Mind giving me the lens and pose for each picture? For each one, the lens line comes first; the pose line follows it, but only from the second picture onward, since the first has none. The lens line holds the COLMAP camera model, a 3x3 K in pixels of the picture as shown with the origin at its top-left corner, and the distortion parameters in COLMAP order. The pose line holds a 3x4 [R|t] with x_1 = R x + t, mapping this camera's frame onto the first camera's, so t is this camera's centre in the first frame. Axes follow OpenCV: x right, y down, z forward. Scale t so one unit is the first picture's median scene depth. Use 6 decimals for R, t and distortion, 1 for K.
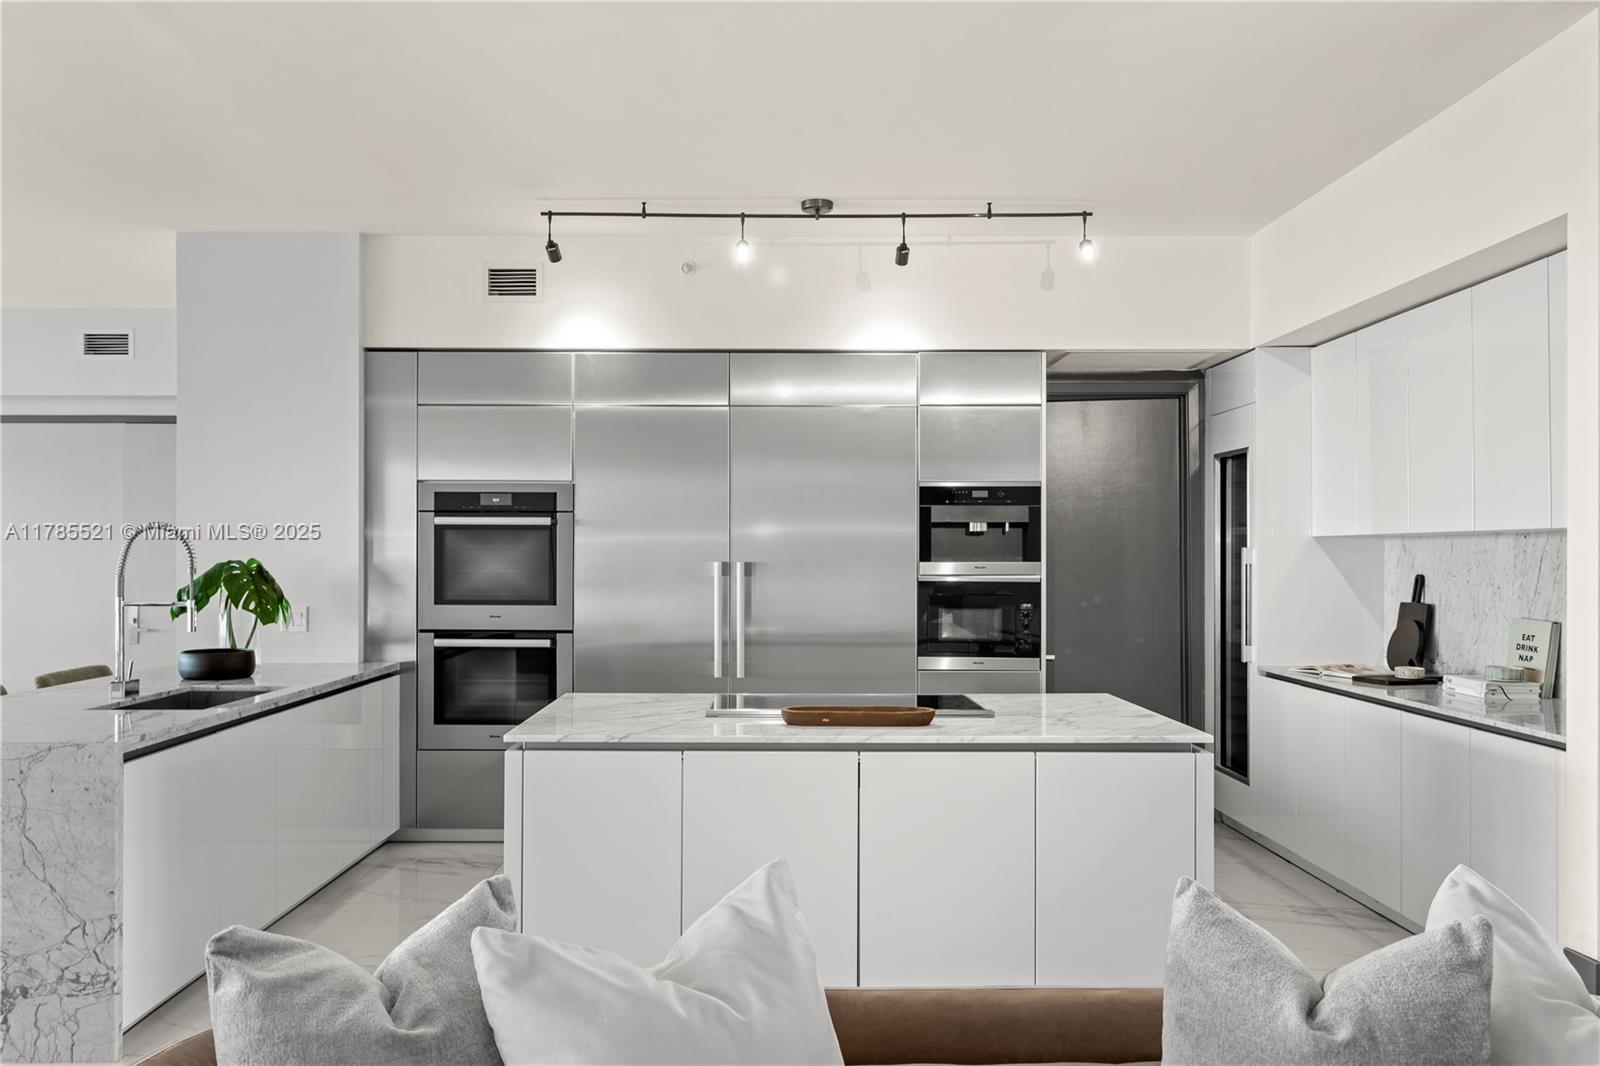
lens RADIAL K [[1273.2, 0, 800.7], [0, 1273.2, 539.9], [0, 0, 1]] dist [-0.001797, 0.001963]
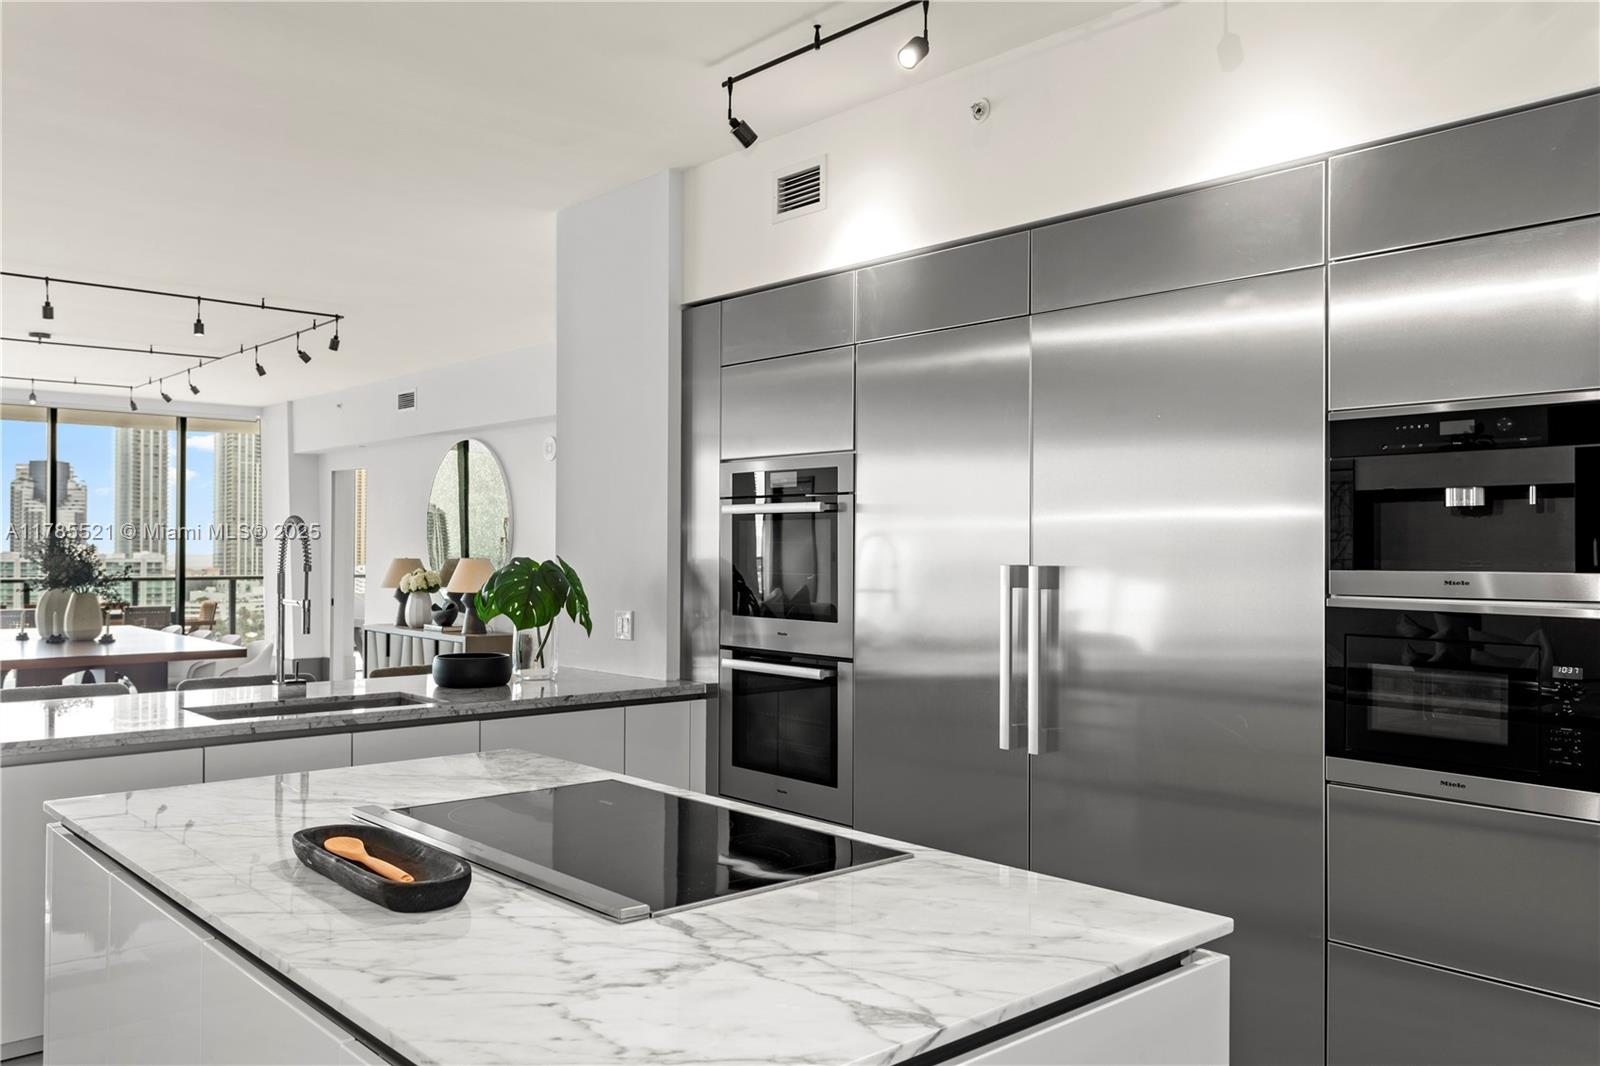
lens RADIAL K [[1267.8, 0, 798.7], [0, 1267.8, 531.9], [0, 0, 1]] dist [0.016070, 0.007698]
pose [[0.655086, -0.008436, -0.755507, 0.339468], [0.012952, 0.999916, 0.000065, -0.000594], [0.755443, -0.009828, 0.655140, 0.509153]]
